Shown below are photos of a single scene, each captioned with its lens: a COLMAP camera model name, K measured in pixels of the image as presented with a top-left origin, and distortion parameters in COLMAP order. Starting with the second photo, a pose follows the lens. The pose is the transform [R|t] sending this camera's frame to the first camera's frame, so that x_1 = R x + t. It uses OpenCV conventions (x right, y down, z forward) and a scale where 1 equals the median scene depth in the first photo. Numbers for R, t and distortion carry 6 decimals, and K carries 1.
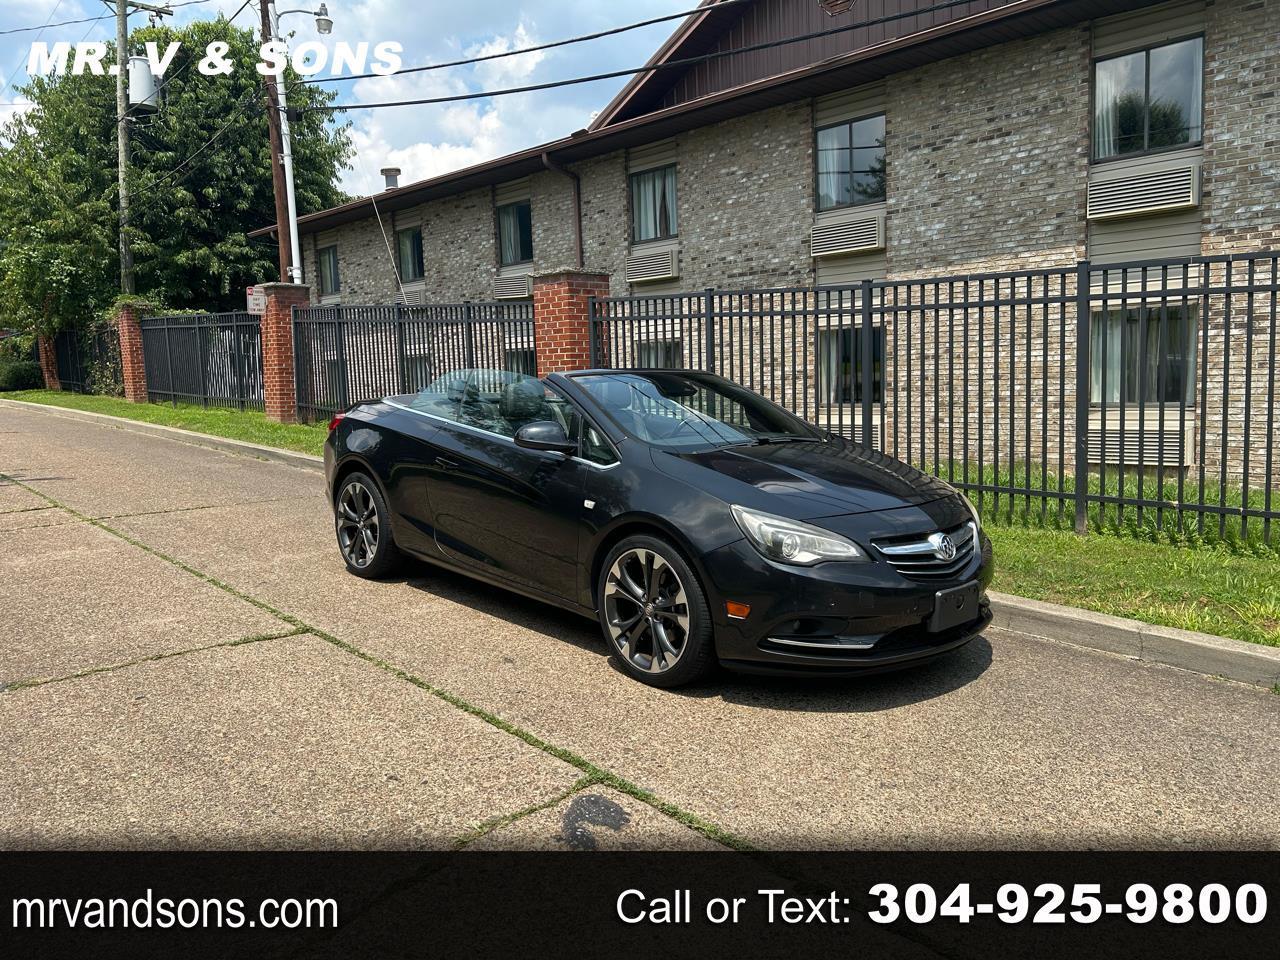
lens RADIAL K [[1060.3, 0, 647.9], [0, 1060.3, 484.4], [0, 0, 1]] dist [0.080727, -0.085282]
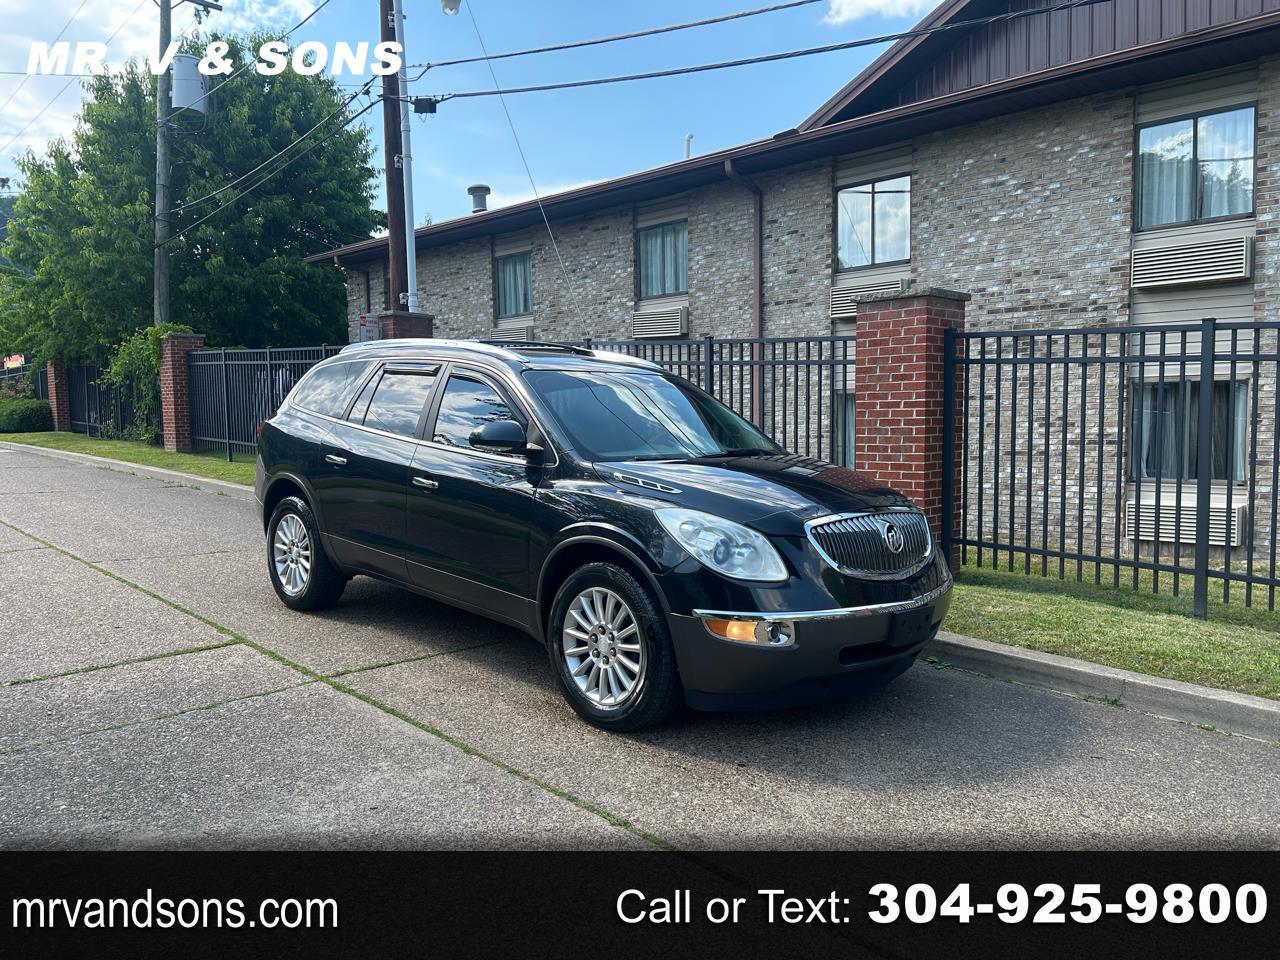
lens RADIAL K [[980.3, 0, 641.9], [0, 980.3, 487.5], [0, 0, 1]] dist [0.037840, -0.032419]
pose [[0.997831, 0.015696, 0.063932, -0.242731], [-0.013433, 0.999273, -0.035679, -0.038571], [-0.064446, 0.034743, 0.997316, 0.311784]]
